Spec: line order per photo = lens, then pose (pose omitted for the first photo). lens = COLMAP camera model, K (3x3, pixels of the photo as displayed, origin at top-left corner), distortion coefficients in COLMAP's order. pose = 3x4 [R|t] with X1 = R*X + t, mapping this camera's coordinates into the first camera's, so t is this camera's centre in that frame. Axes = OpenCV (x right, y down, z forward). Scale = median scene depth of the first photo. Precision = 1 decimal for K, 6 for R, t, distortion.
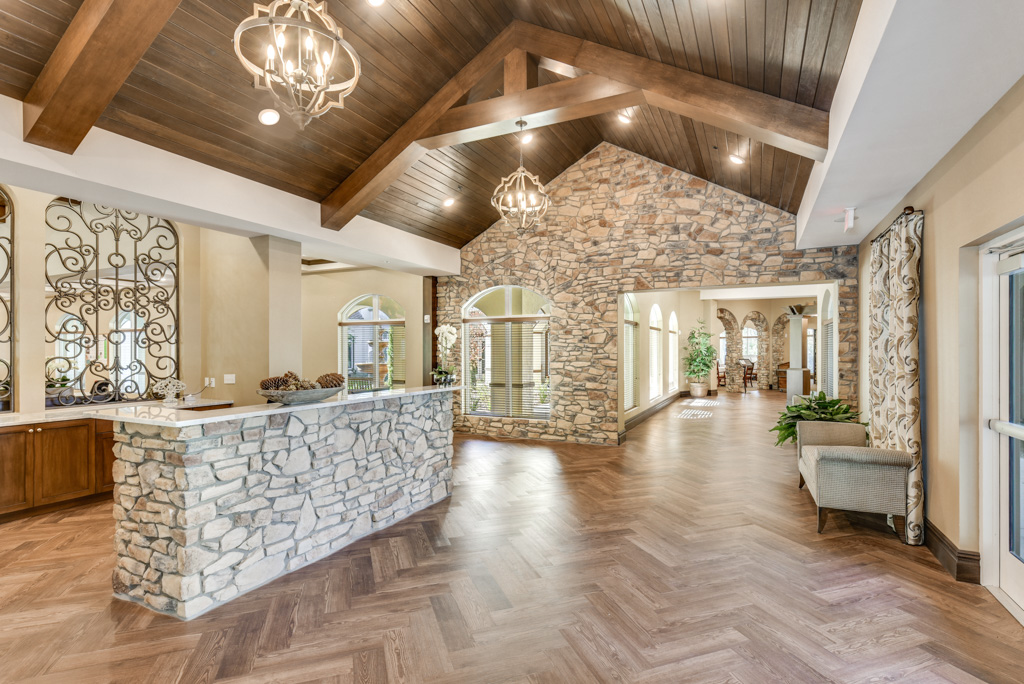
lens RADIAL K [[490.3, 0, 511.2], [0, 490.3, 348.6], [0, 0, 1]] dist [-0.000306, -0.000033]
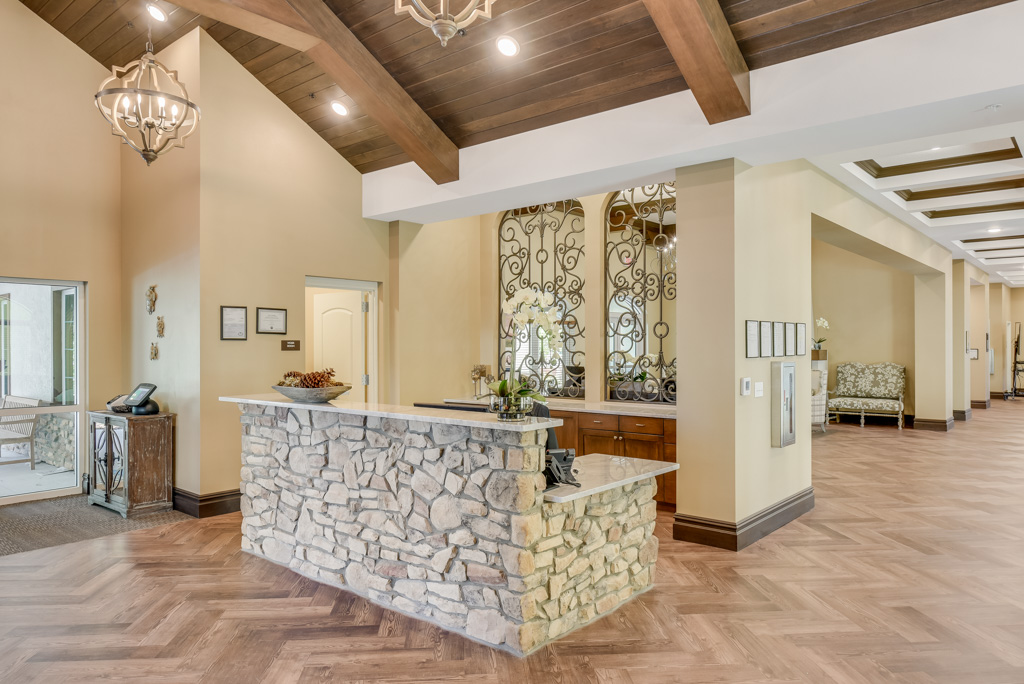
lens RADIAL K [[686.2, 0, 509.6], [0, 686.2, 341.6], [0, 0, 1]] dist [0.031012, -0.000352]
pose [[-0.257092, -0.001097, -0.966386, 0.518805], [0.010636, 0.999936, -0.003965, 0.000514], [0.966329, -0.011298, -0.257063, 1.163808]]
